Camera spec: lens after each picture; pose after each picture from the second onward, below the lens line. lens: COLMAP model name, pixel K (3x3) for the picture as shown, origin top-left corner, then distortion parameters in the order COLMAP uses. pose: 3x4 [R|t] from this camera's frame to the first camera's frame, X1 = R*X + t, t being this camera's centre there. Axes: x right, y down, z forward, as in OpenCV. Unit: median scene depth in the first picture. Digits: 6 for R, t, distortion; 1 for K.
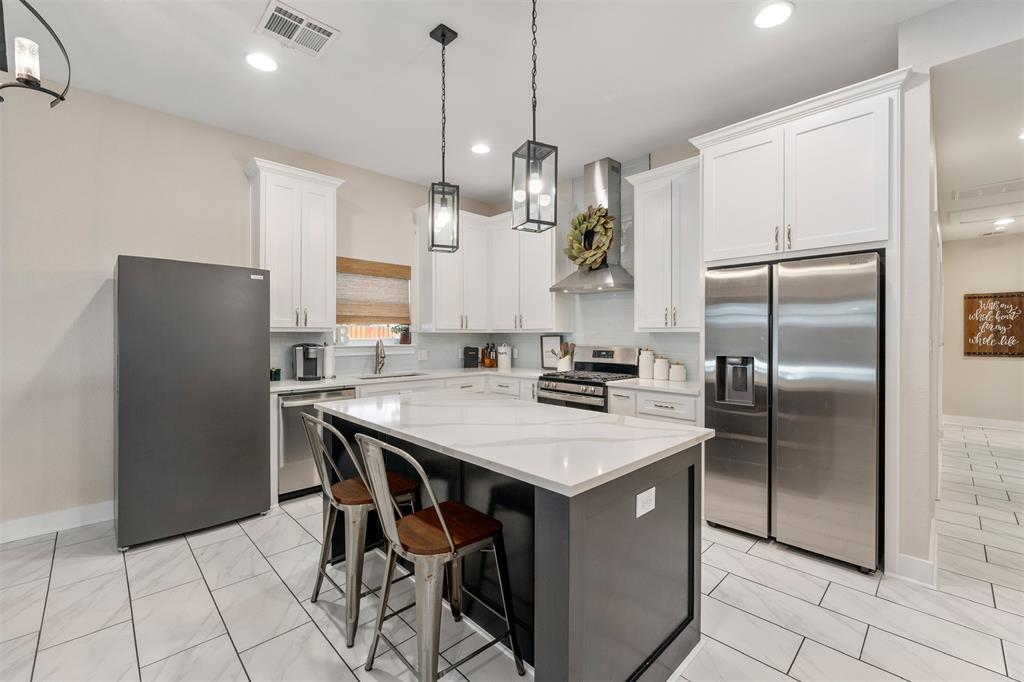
lens RADIAL K [[427.5, 0, 509.3], [0, 427.5, 337.6], [0, 0, 1]] dist [0.001102, -0.001071]
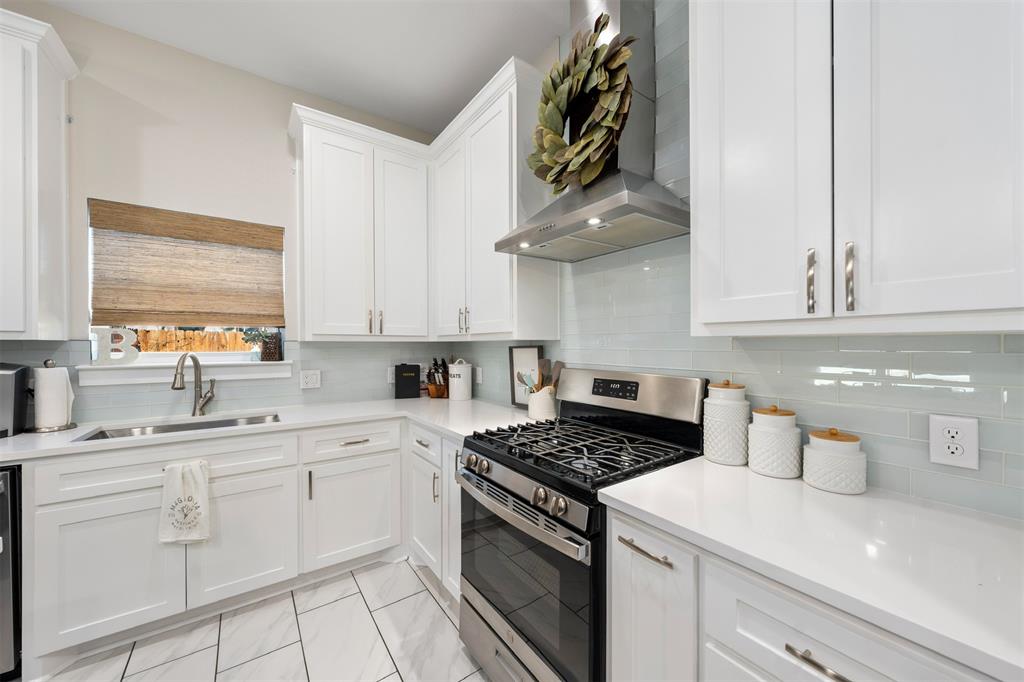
lens RADIAL K [[372.6, 0, 513.0], [0, 372.6, 347.1], [0, 0, 1]] dist [-0.001924, -0.000133]
pose [[0.988539, -0.001090, -0.150959, 0.176141], [0.001327, 0.999998, 0.001467, -0.004552], [0.150957, -0.001651, 0.988539, 0.612708]]
